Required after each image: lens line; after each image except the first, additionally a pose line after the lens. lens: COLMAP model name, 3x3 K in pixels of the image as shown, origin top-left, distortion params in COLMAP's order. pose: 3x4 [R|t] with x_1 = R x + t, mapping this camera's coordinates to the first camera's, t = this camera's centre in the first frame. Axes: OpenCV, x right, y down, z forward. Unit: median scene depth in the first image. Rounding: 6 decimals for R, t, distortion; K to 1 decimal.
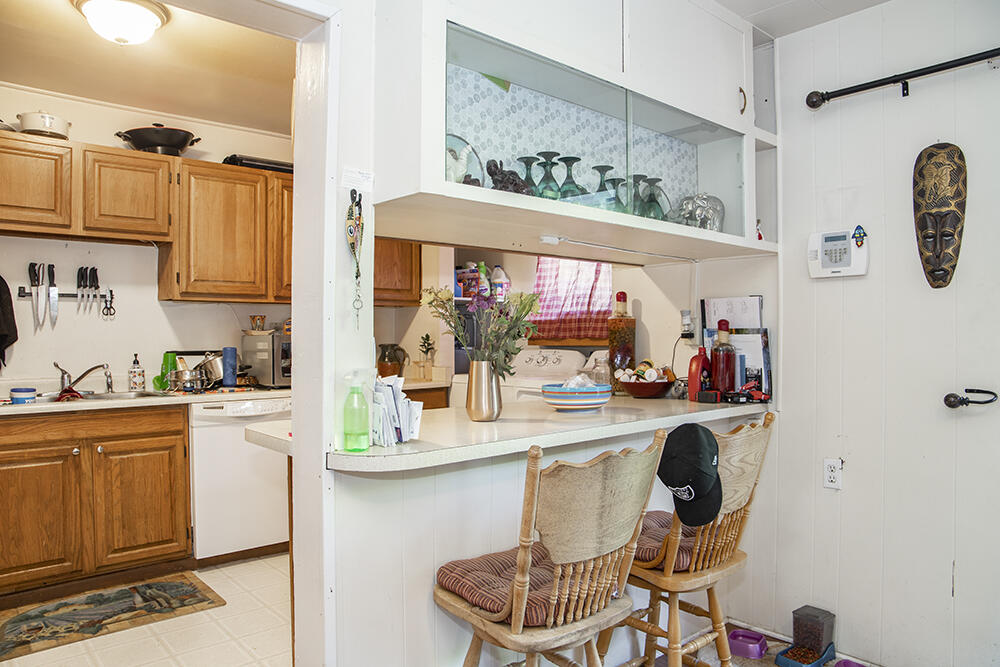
lens RADIAL K [[704.3, 0, 499.0], [0, 704.3, 334.8], [0, 0, 1]] dist [-0.077412, 0.019752]
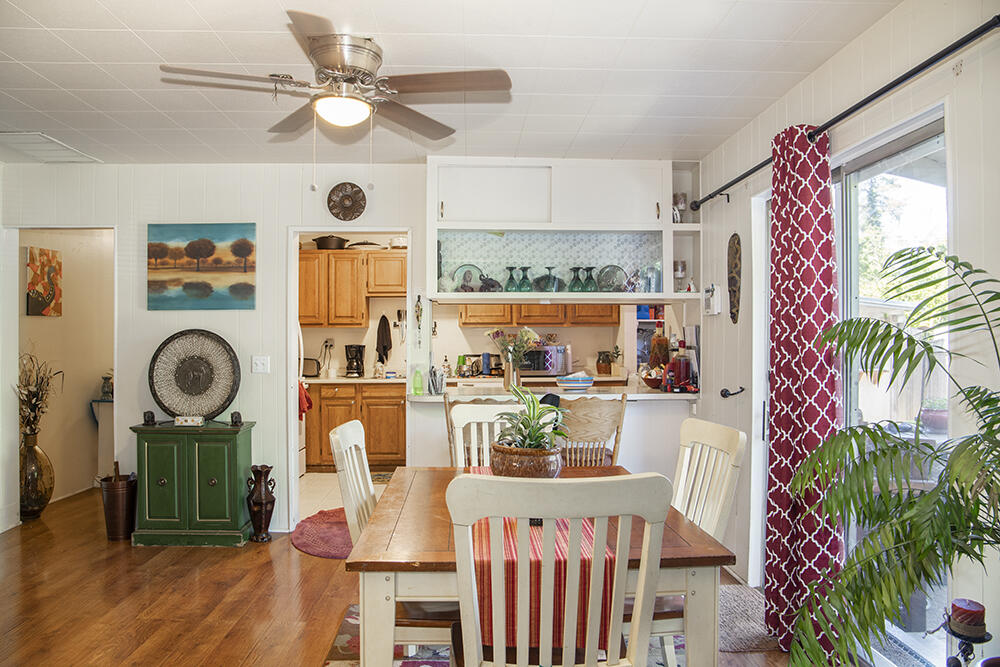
lens RADIAL K [[704.3, 0, 499.7], [0, 704.3, 336.8], [0, 0, 1]] dist [-0.077412, 0.019752]
pose [[0.778000, -0.001291, -0.628263, 0.971934], [0.004137, 0.999987, 0.003068, -0.035356], [0.628251, -0.004986, 0.777995, -0.487859]]
